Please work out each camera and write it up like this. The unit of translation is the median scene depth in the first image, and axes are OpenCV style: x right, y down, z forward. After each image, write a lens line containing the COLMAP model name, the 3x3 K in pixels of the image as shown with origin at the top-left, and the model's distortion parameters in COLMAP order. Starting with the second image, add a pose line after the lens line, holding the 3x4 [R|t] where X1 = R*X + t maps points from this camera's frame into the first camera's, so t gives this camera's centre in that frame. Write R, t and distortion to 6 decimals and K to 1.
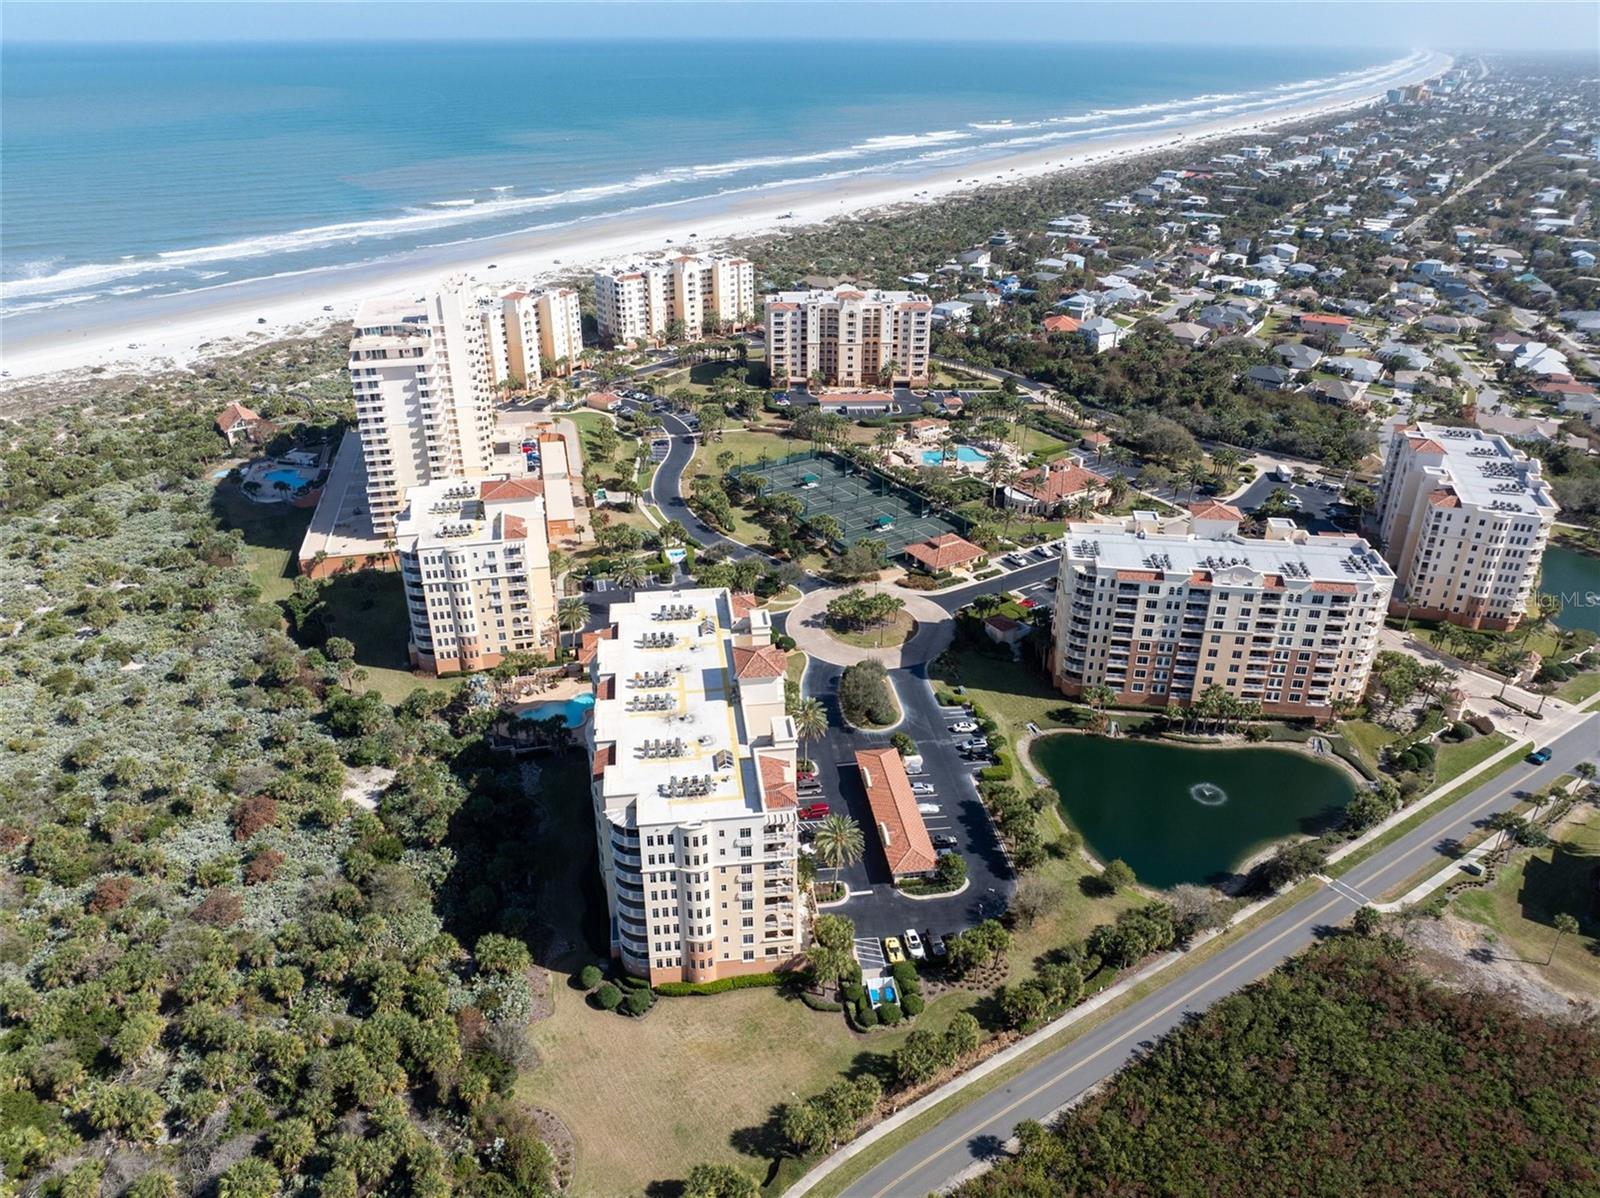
lens RADIAL K [[1120.7, 0, 796.7], [0, 1120.7, 607.1], [0, 0, 1]] dist [-0.008297, -0.038553]
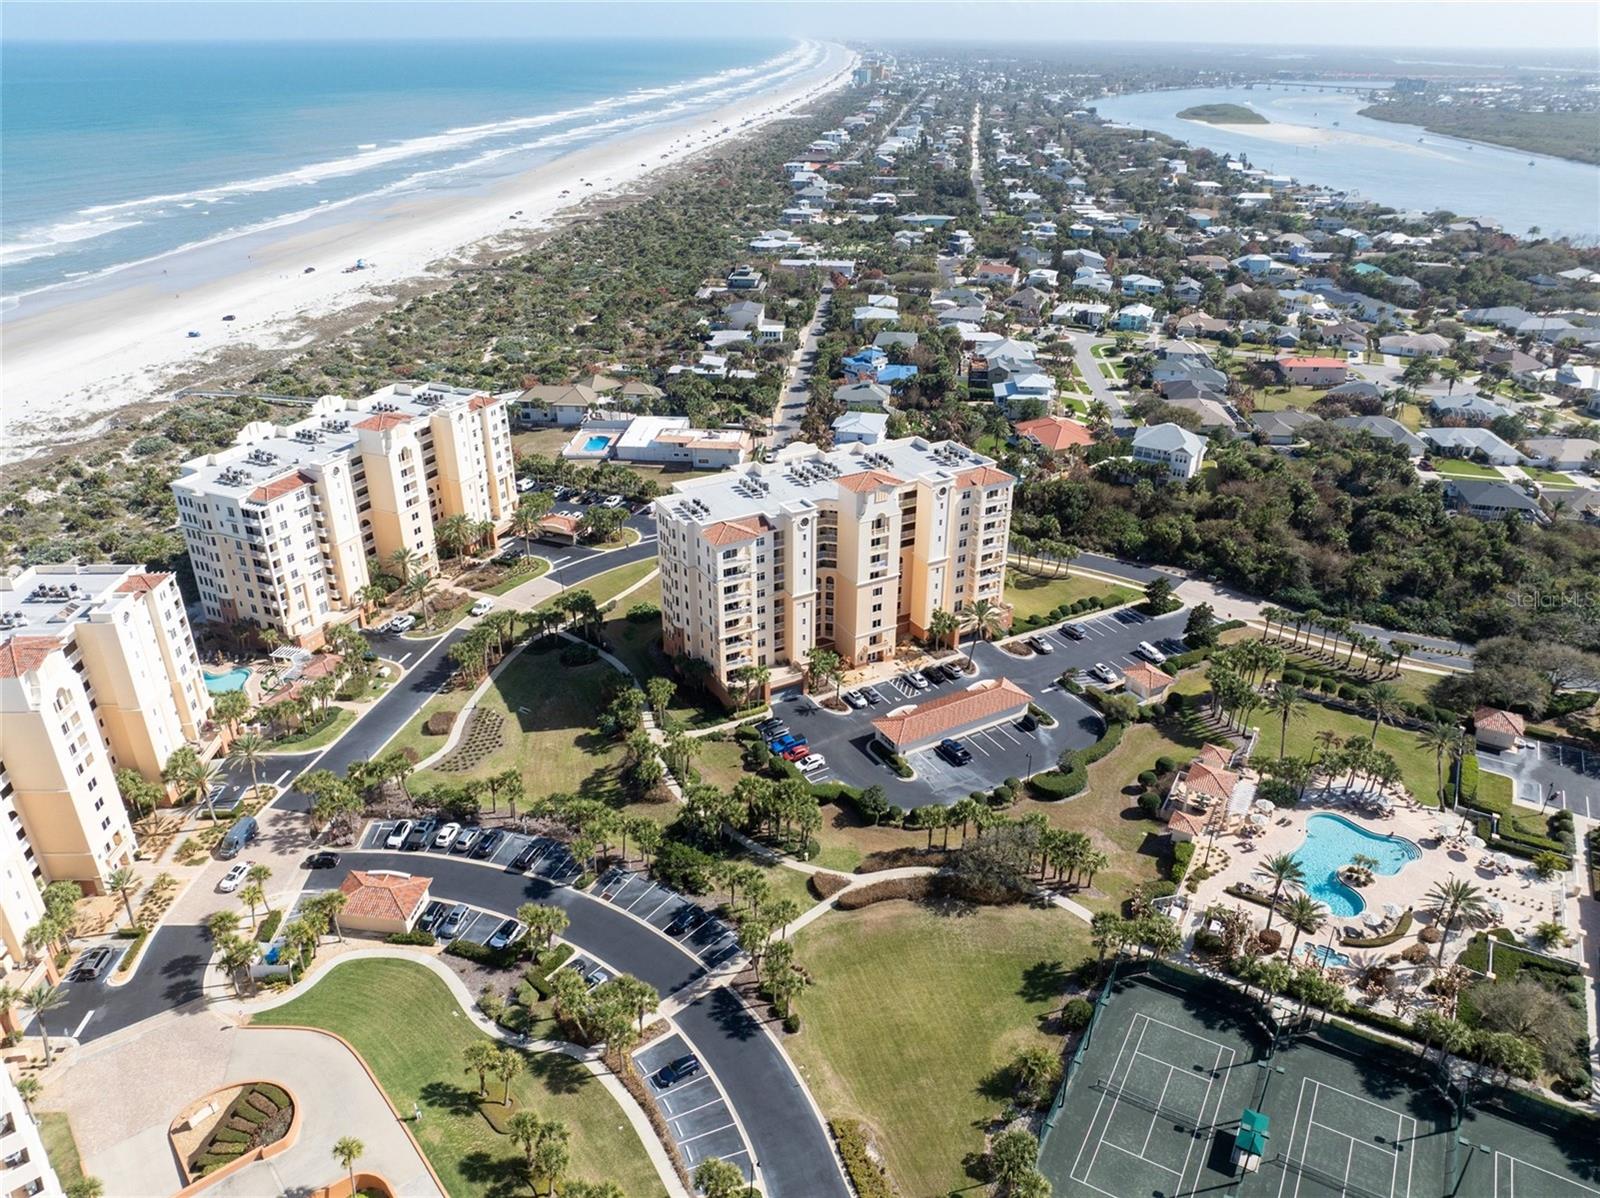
lens RADIAL K [[1120.7, 0, 796.7], [0, 1120.7, 607.1], [0, 0, 1]] dist [-0.008297, -0.038553]
pose [[0.888728, -0.213612, 0.405626, -0.168495], [0.213246, 0.975882, 0.046697, -0.249167], [-0.405818, 0.044997, 0.912846, 0.584813]]
